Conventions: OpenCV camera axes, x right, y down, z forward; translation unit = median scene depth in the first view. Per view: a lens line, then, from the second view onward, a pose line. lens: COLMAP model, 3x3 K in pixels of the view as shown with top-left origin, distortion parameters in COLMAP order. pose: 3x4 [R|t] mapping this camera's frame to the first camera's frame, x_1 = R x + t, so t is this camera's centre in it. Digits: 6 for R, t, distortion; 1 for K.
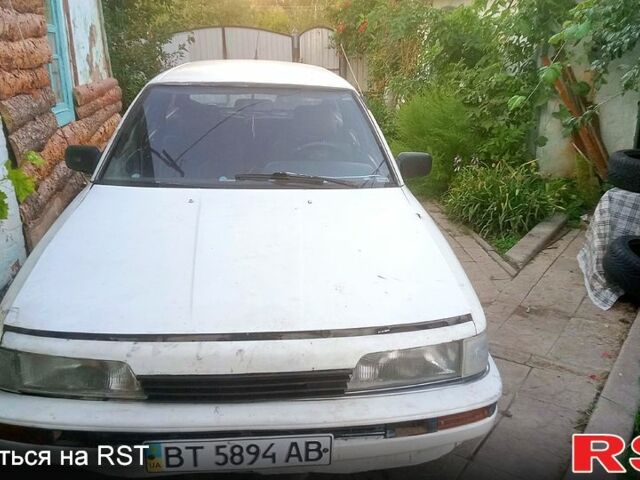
lens RADIAL K [[605.3, 0, 323.7], [0, 605.3, 239.3], [0, 0, 1]] dist [0.113461, -0.194289]
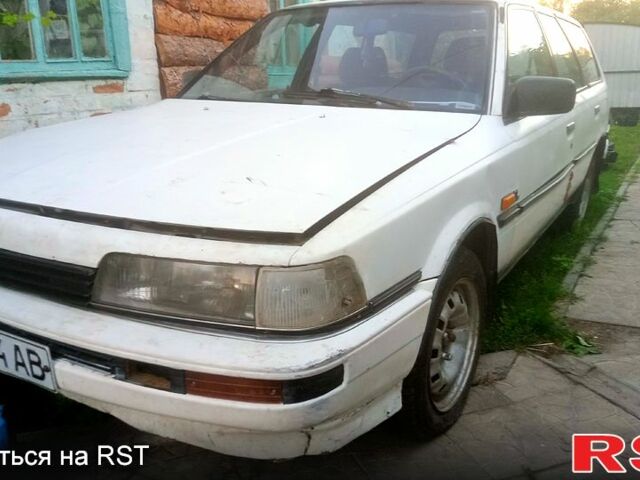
lens RADIAL K [[605.3, 0, 323.7], [0, 605.3, 239.3], [0, 0, 1]] dist [0.113461, -0.194289]
pose [[0.811391, 0.142196, -0.566943, 0.362898], [-0.165466, 0.986159, 0.010531, 0.069792], [0.560594, 0.085265, 0.823690, 0.305921]]
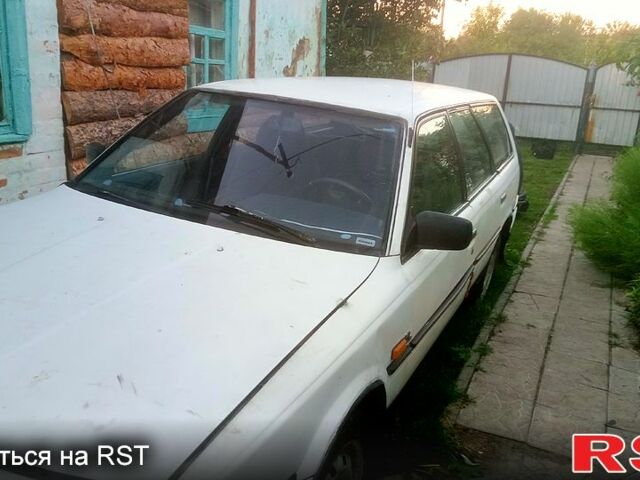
lens RADIAL K [[605.3, 0, 323.7], [0, 605.3, 239.3], [0, 0, 1]] dist [0.113461, -0.194289]
pose [[0.860704, 0.201798, -0.467405, 0.361616], [-0.222221, 0.974926, 0.011707, -0.091633], [0.458047, 0.093791, 0.883966, 0.316737]]
